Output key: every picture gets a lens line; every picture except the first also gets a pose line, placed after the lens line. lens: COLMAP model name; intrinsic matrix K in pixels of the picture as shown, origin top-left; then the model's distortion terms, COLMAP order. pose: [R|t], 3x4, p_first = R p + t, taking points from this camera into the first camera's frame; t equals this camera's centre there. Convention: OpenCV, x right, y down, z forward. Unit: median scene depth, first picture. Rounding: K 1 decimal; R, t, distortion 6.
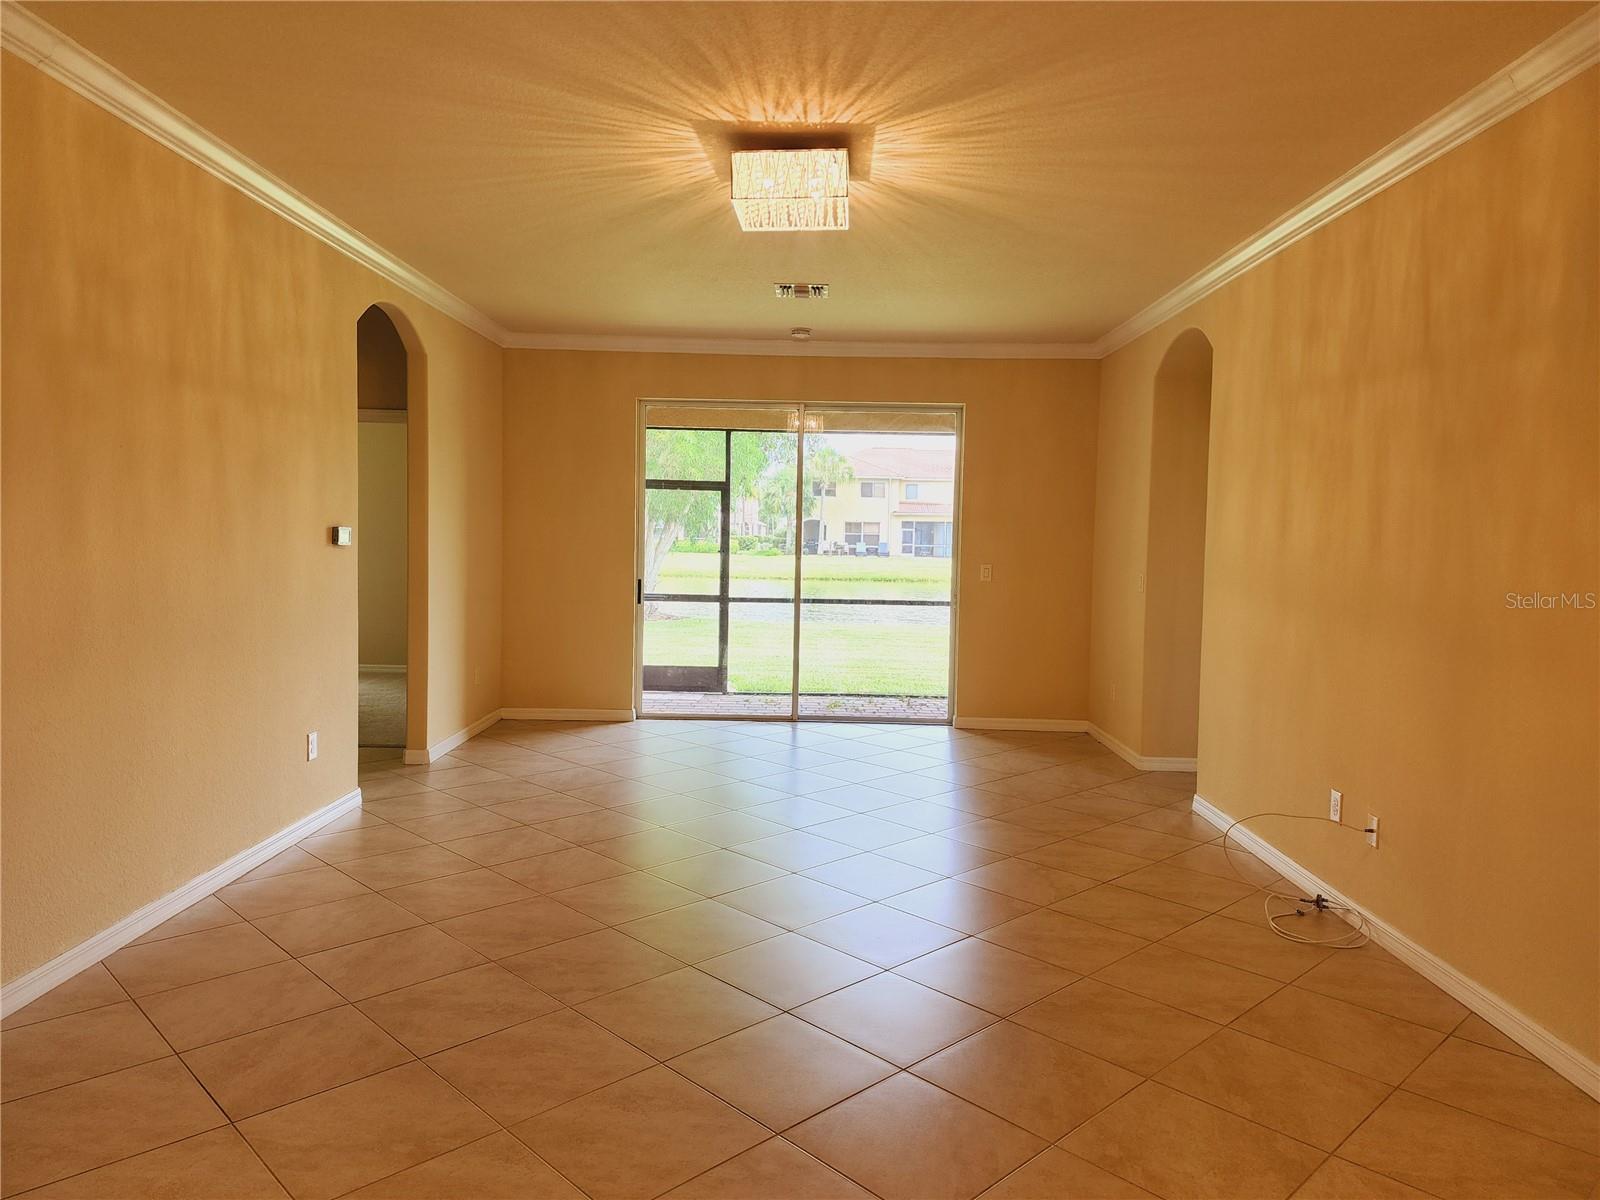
lens RADIAL K [[1082.8, 0, 800.0], [0, 1082.8, 600.0], [0, 0, 1]] dist [0.002832, 0.000970]
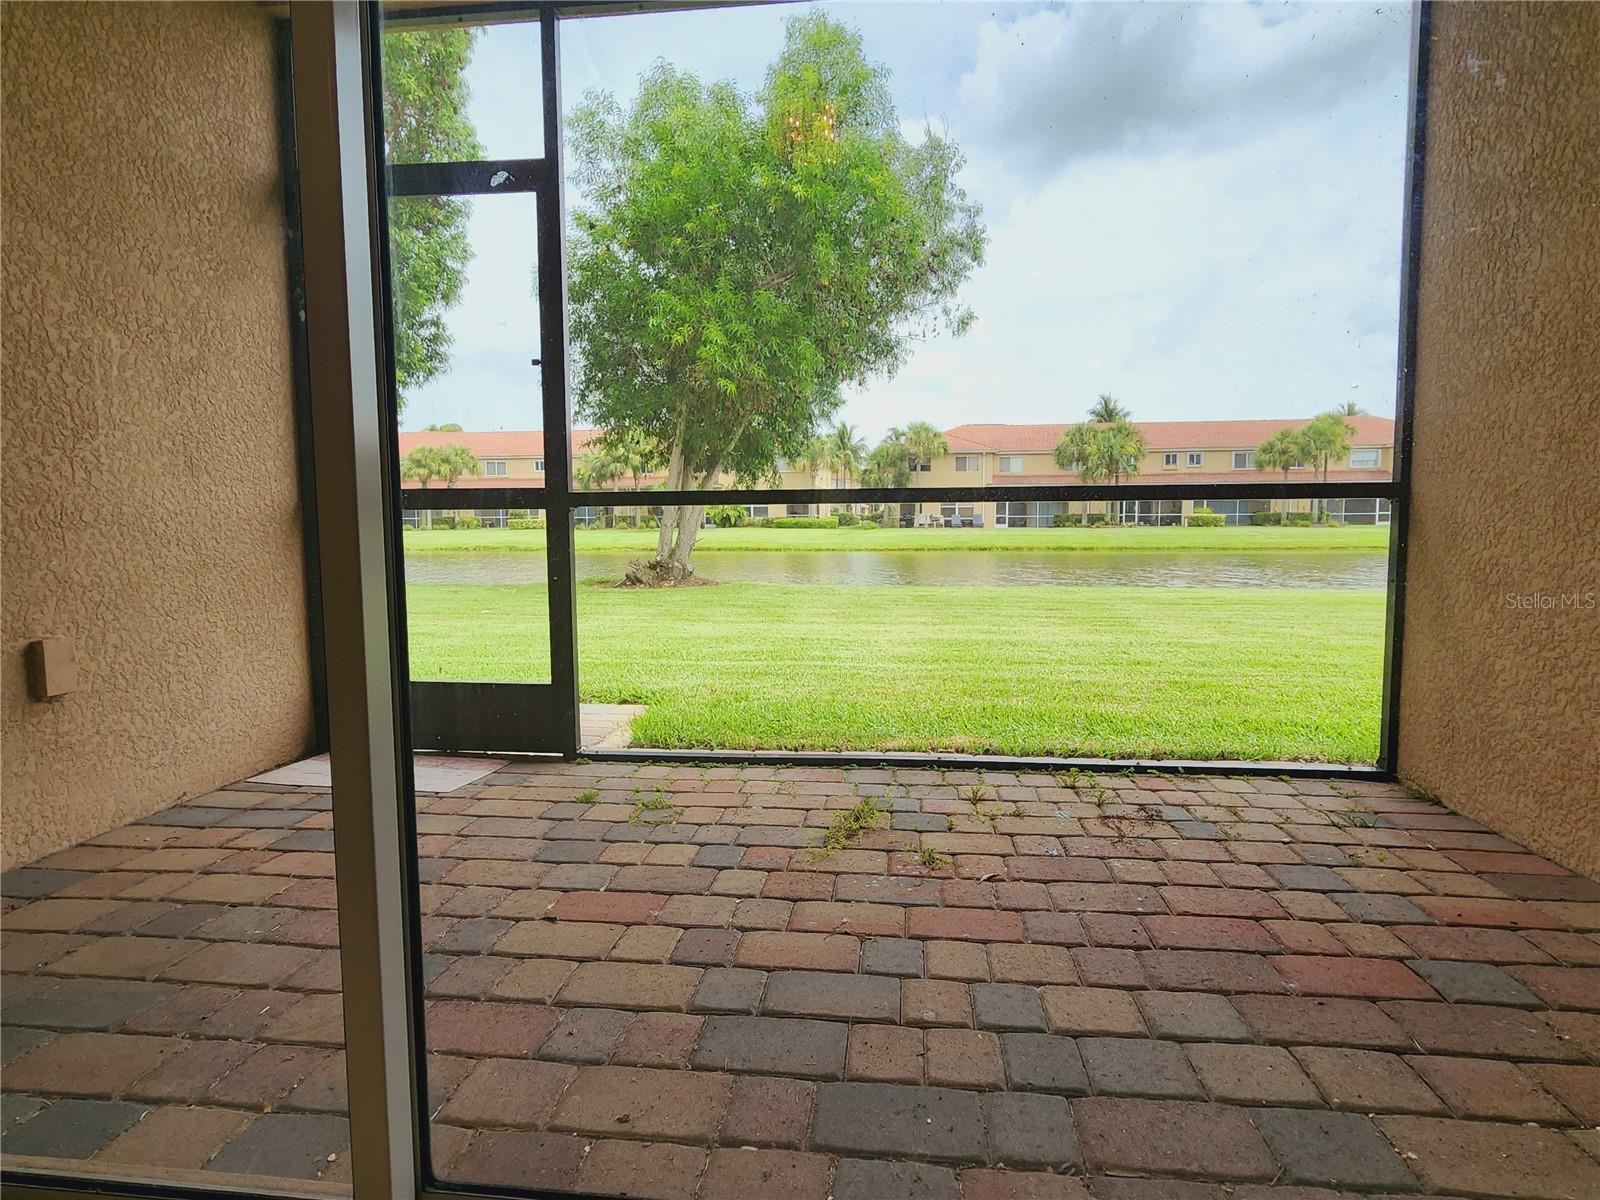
lens RADIAL K [[901.9, 0, 800.0], [0, 901.9, 600.0], [0, 0, 1]] dist [-0.000653, -0.000221]
pose [[0.993010, -0.016530, -0.116869, 0.031077], [0.019540, 0.999505, 0.024653, 0.019230], [0.116404, -0.026765, 0.992841, 0.491804]]
